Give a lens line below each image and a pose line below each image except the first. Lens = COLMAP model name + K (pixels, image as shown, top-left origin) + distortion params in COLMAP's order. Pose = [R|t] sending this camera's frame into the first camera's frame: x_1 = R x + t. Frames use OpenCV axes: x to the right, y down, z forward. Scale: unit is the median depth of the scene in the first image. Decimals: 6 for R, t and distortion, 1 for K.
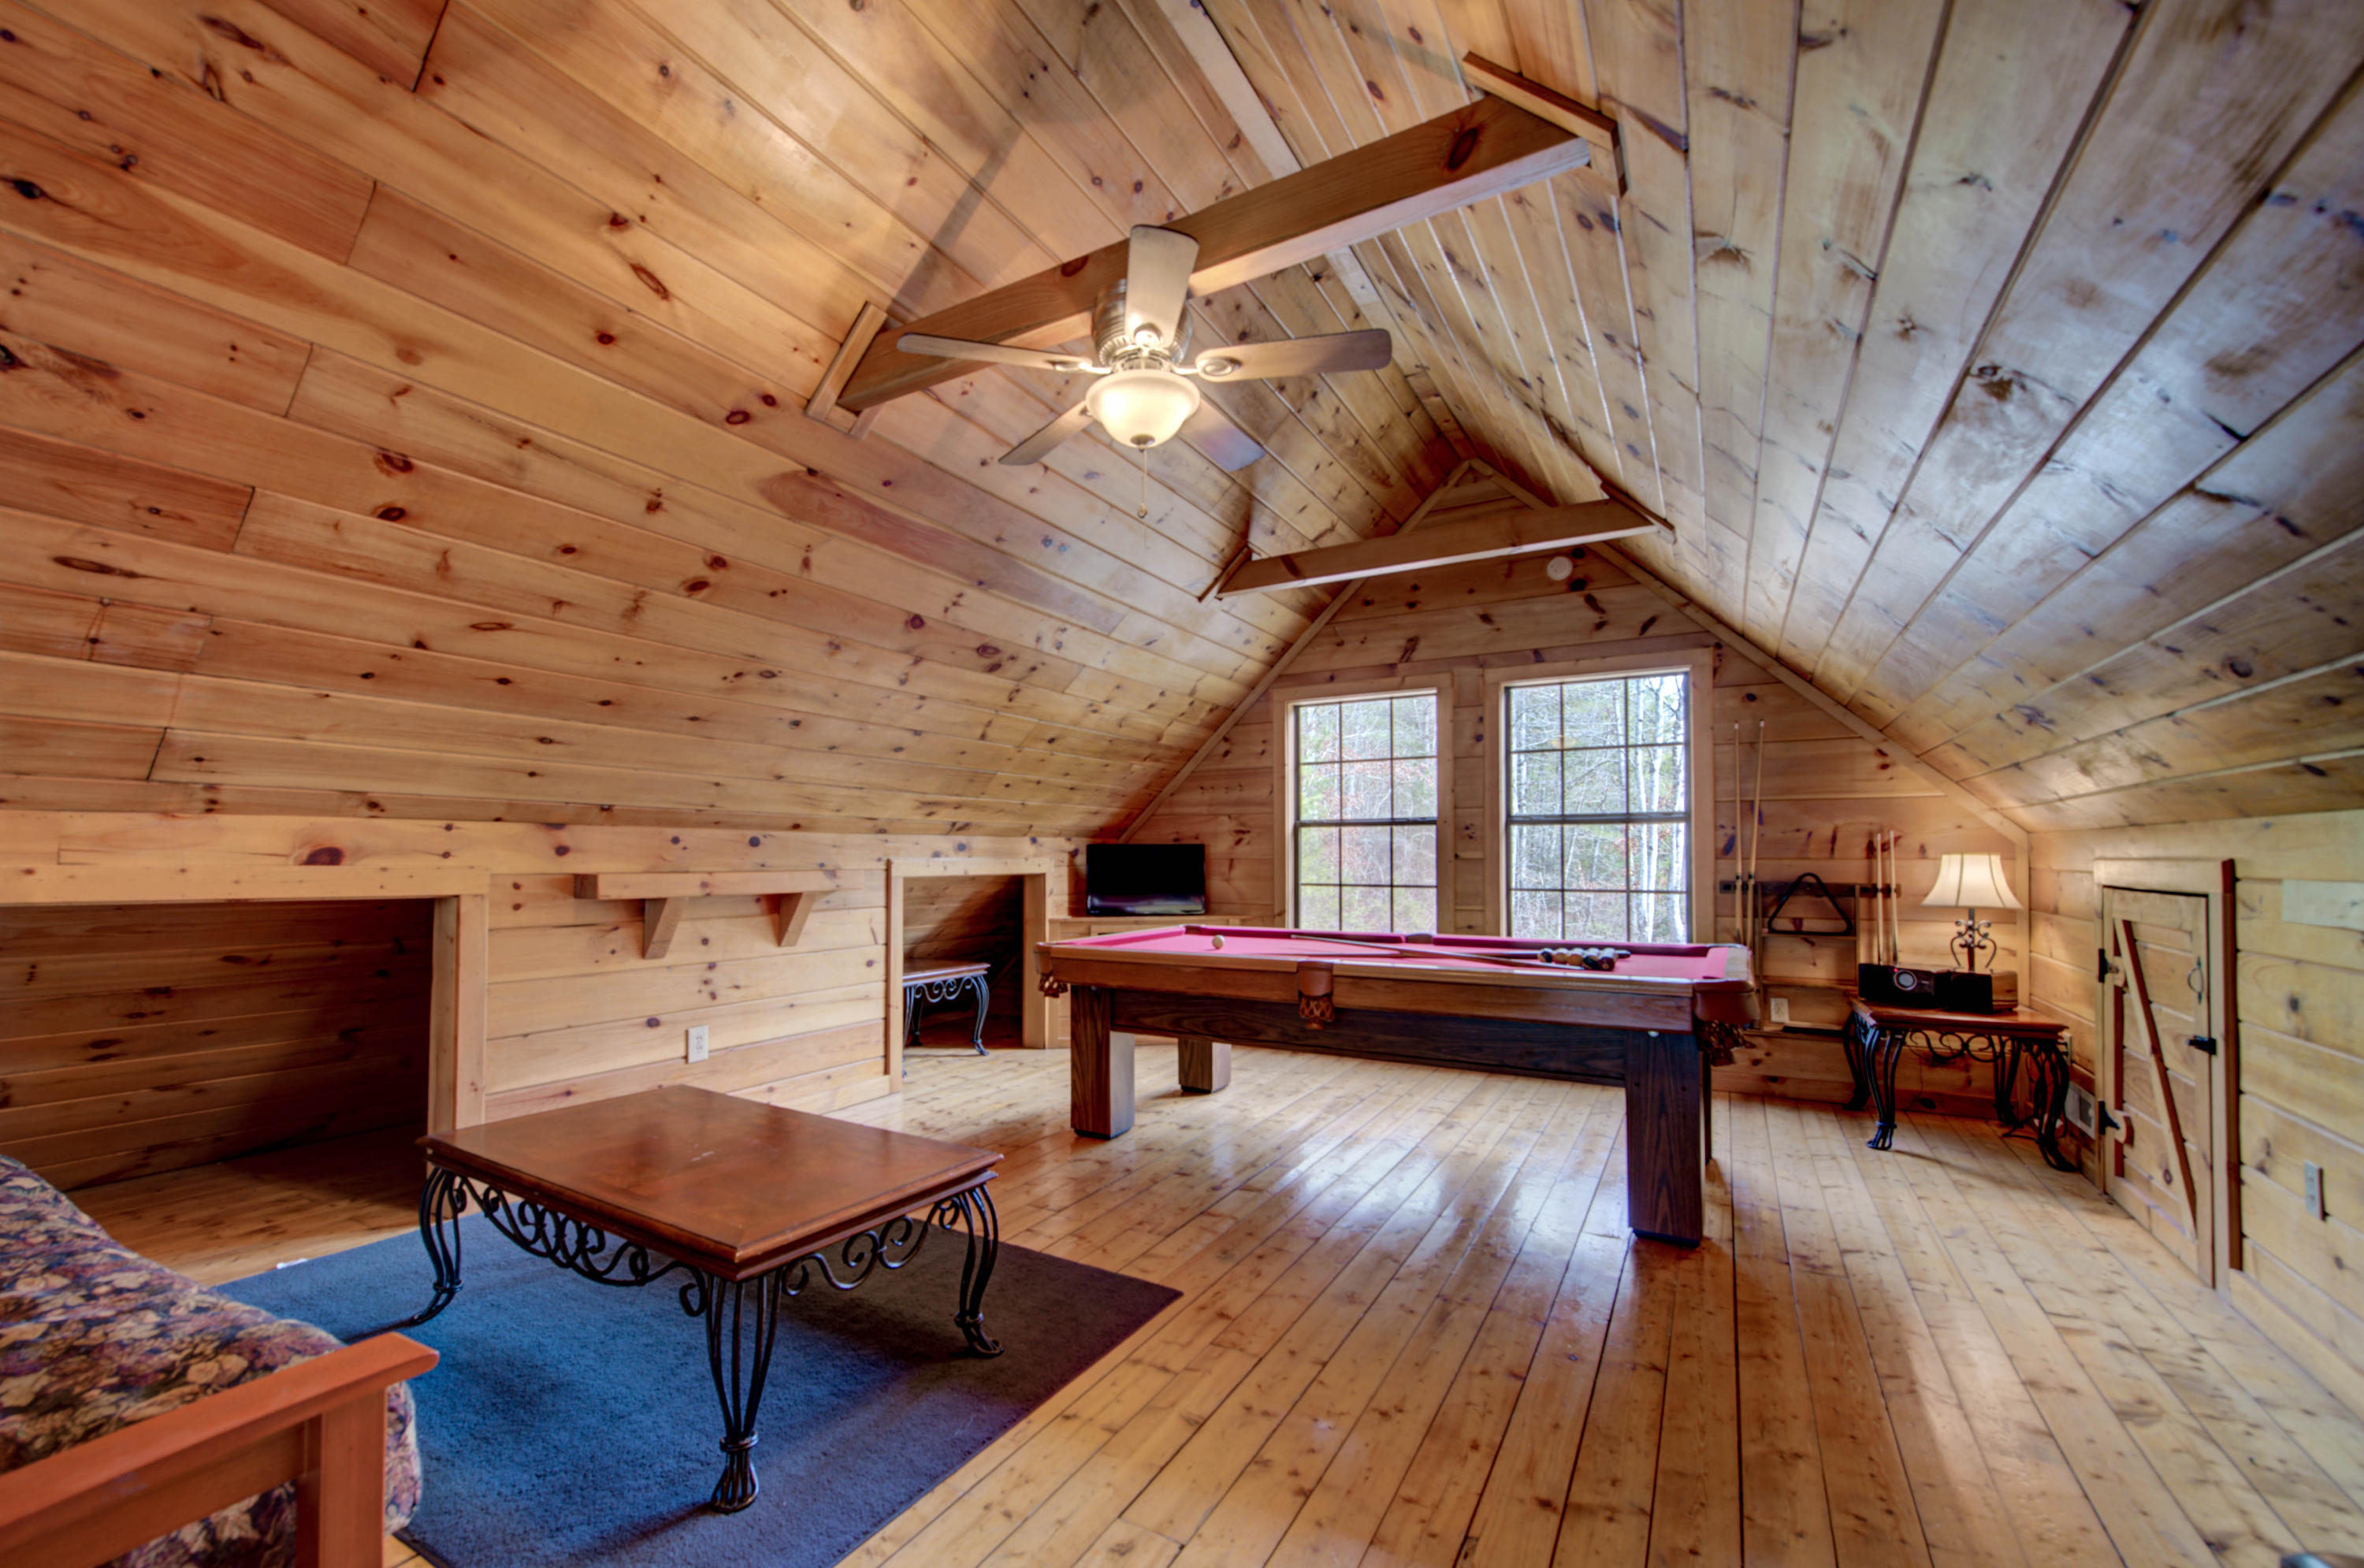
lens RADIAL K [[972.3, 0, 1111.7], [0, 972.3, 843.0], [0, 0, 1]] dist [0.001404, 0.000066]
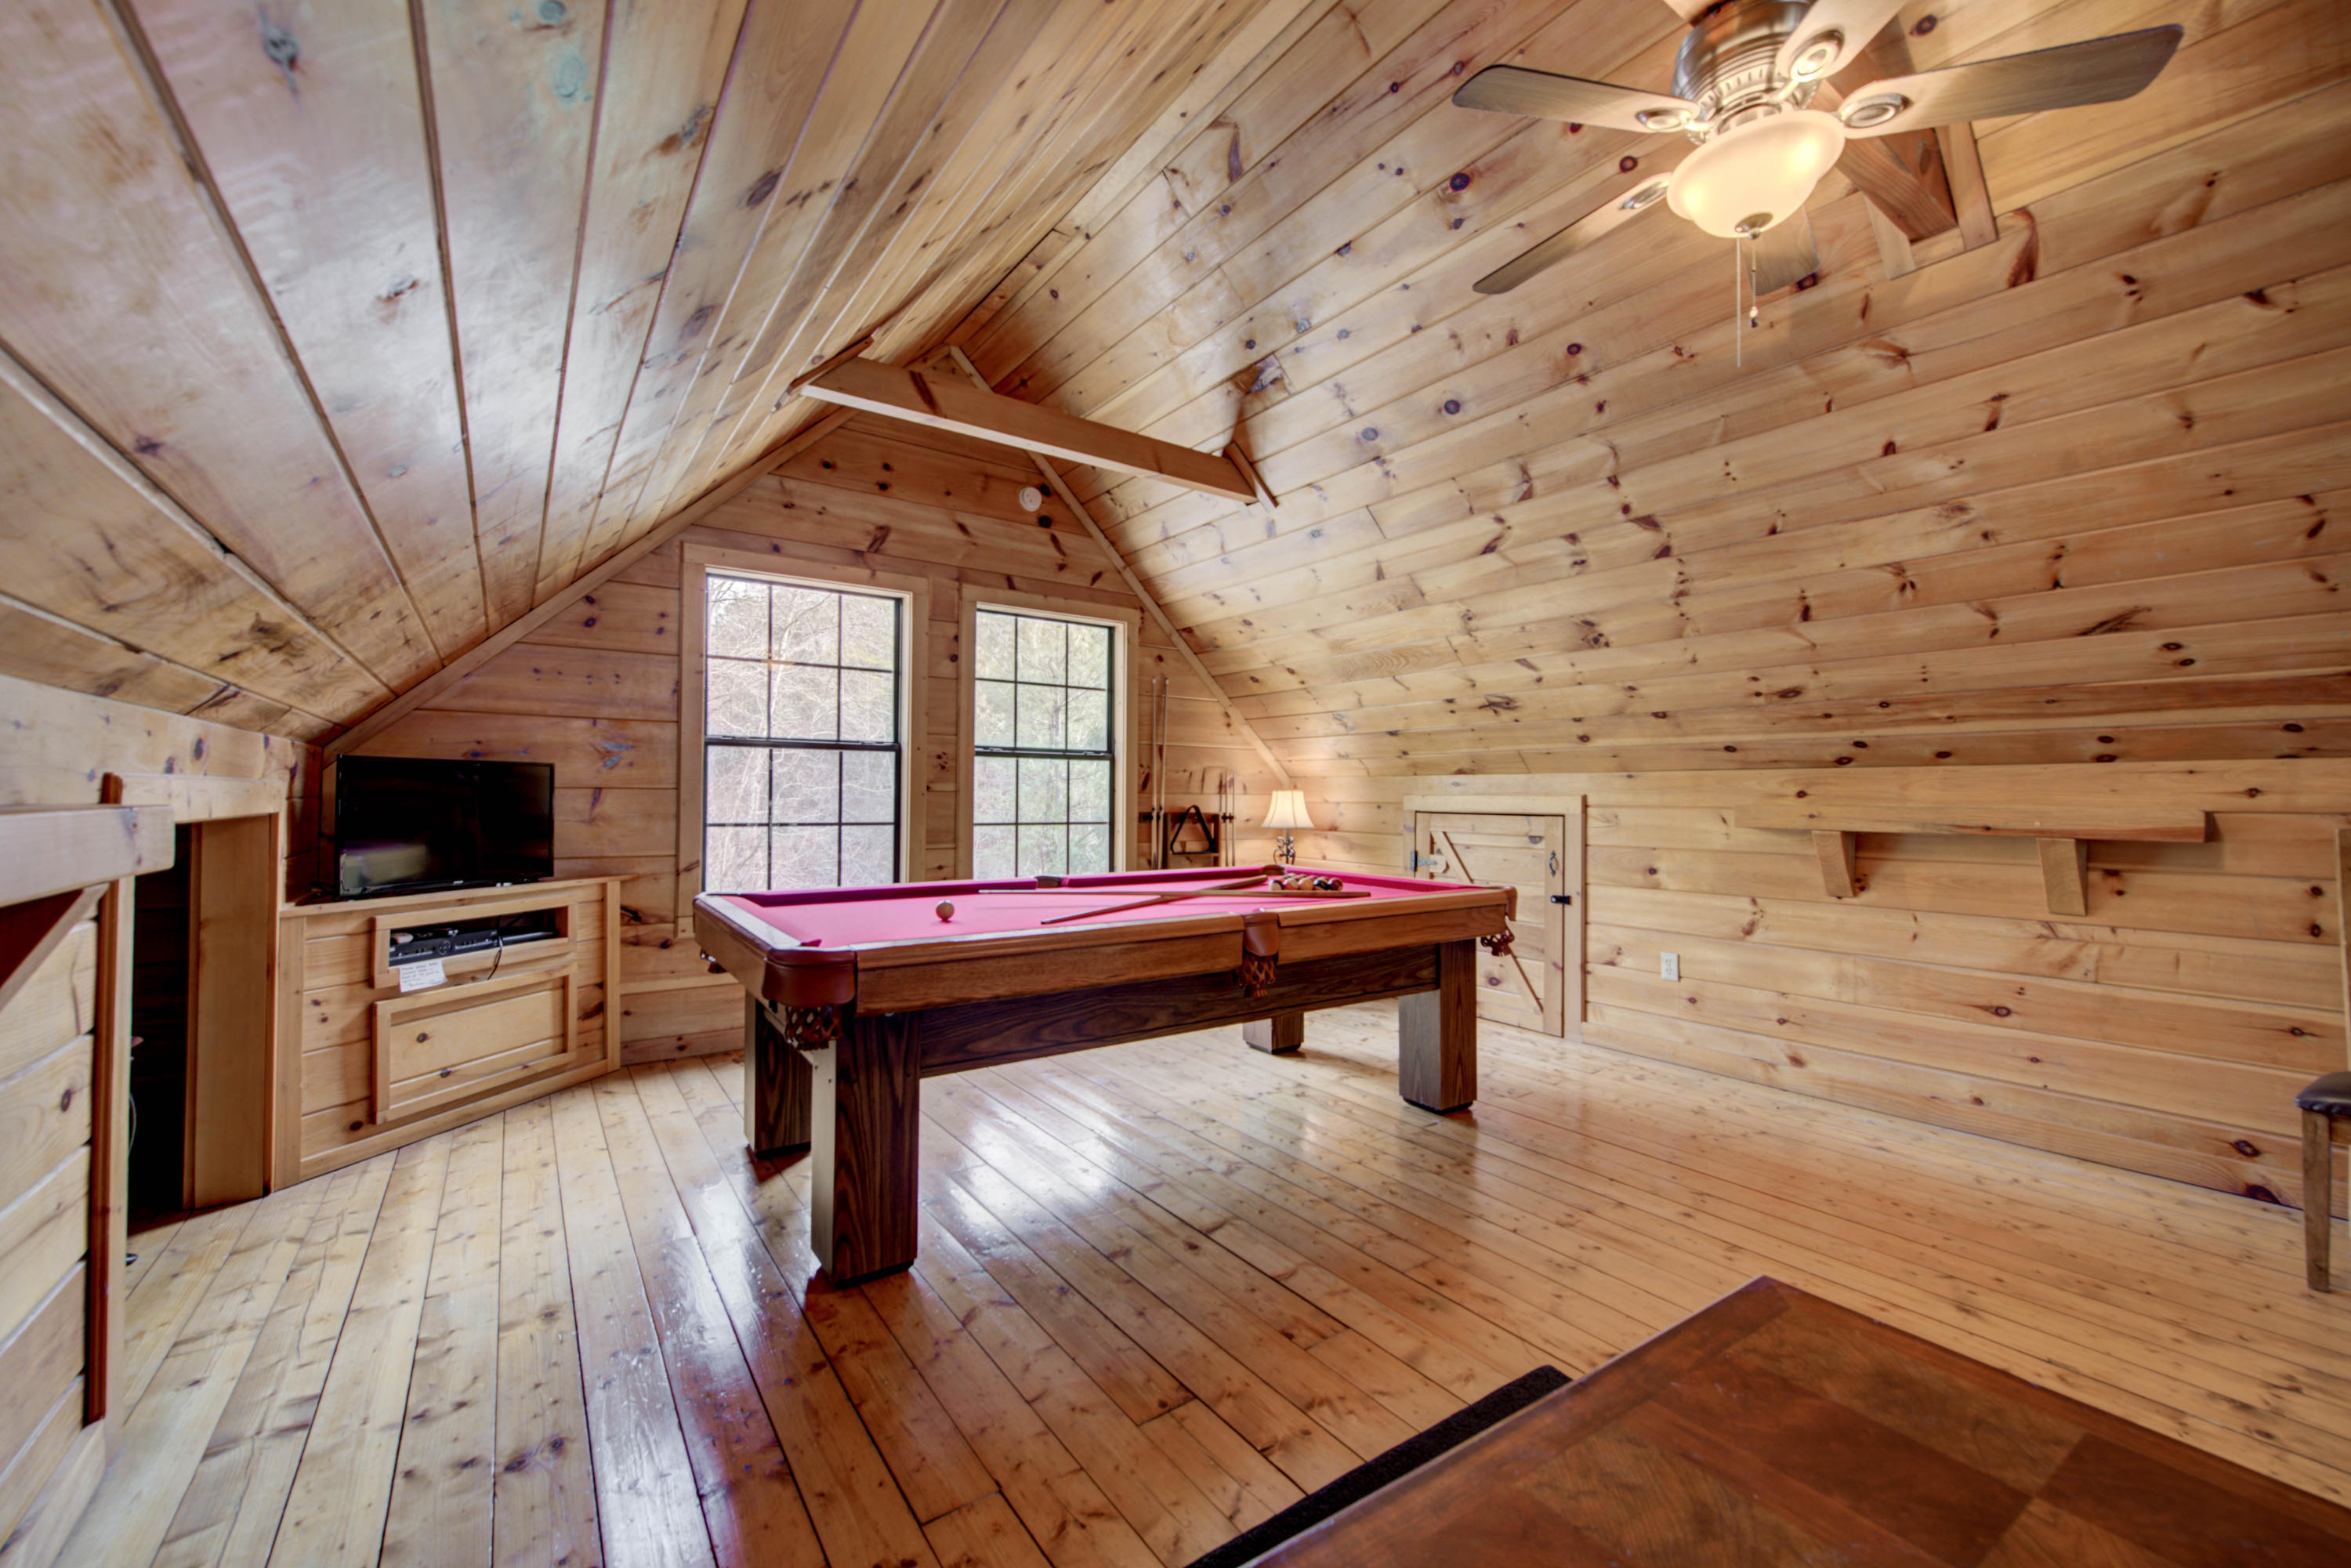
lens RADIAL K [[921.8, 0, 1167.5], [0, 921.8, 791.3], [0, 0, 1]] dist [-0.003815, -0.000292]
pose [[0.390032, 0.011192, 0.920733, -0.349718], [-0.021162, 0.999771, -0.003189, 0.015298], [-0.920558, -0.018241, 0.390180, 0.504154]]
